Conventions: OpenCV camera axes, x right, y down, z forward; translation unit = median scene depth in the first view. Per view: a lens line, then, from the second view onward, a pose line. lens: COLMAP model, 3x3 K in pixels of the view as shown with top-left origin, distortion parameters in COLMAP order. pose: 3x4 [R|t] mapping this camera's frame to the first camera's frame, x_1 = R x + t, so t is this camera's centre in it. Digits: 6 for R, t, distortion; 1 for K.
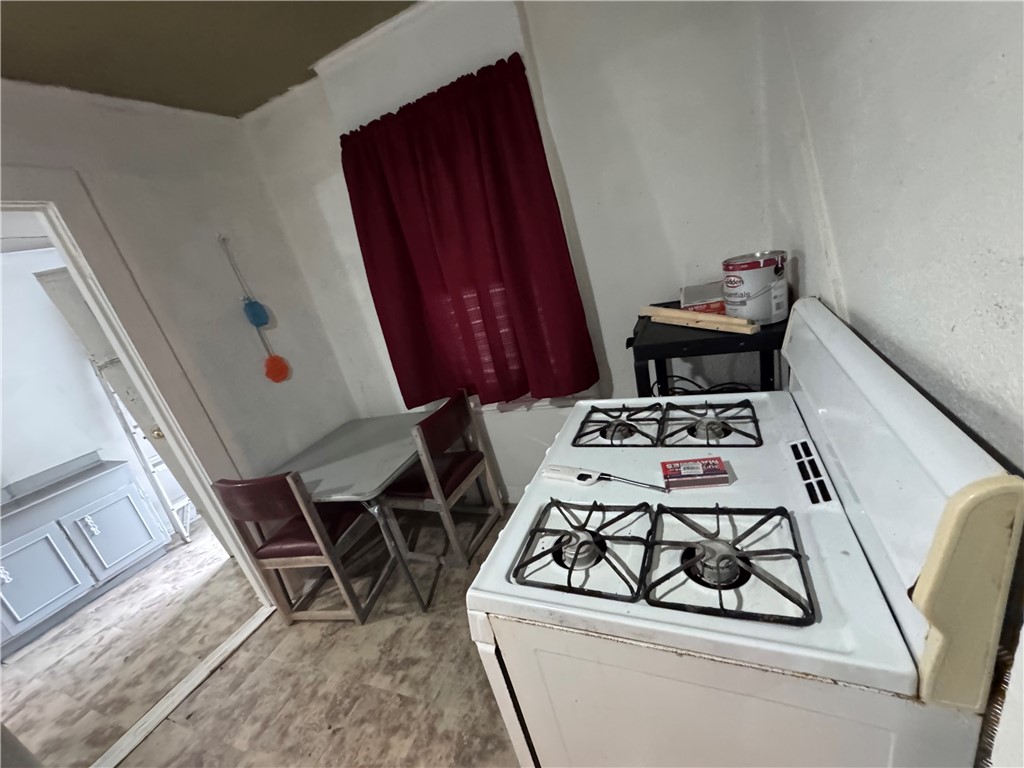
lens RADIAL K [[410.5, 0, 512.6], [0, 410.5, 381.9], [0, 0, 1]] dist [-0.002245, 0.000650]
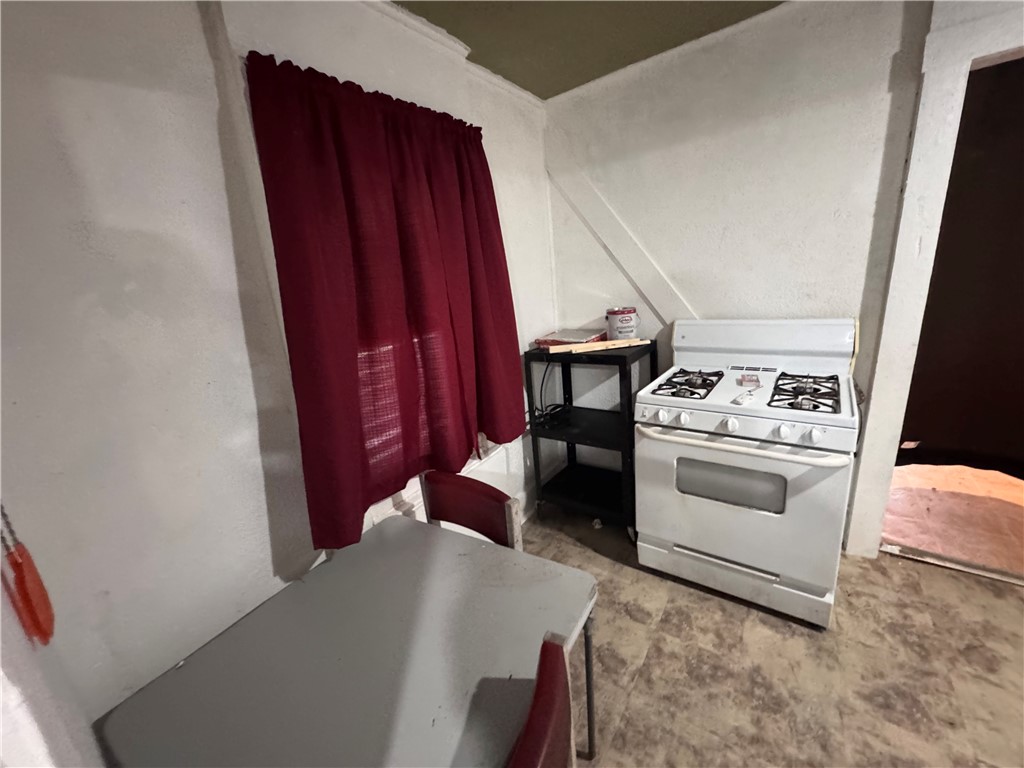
lens RADIAL K [[410.5, 0, 515.3], [0, 410.5, 383.1], [0, 0, 1]] dist [-0.002245, 0.000650]
pose [[0.238237, -0.042553, 0.970274, -1.171764], [0.354150, 0.934057, -0.045992, -0.063108], [-0.904335, 0.354579, 0.237597, 0.955289]]
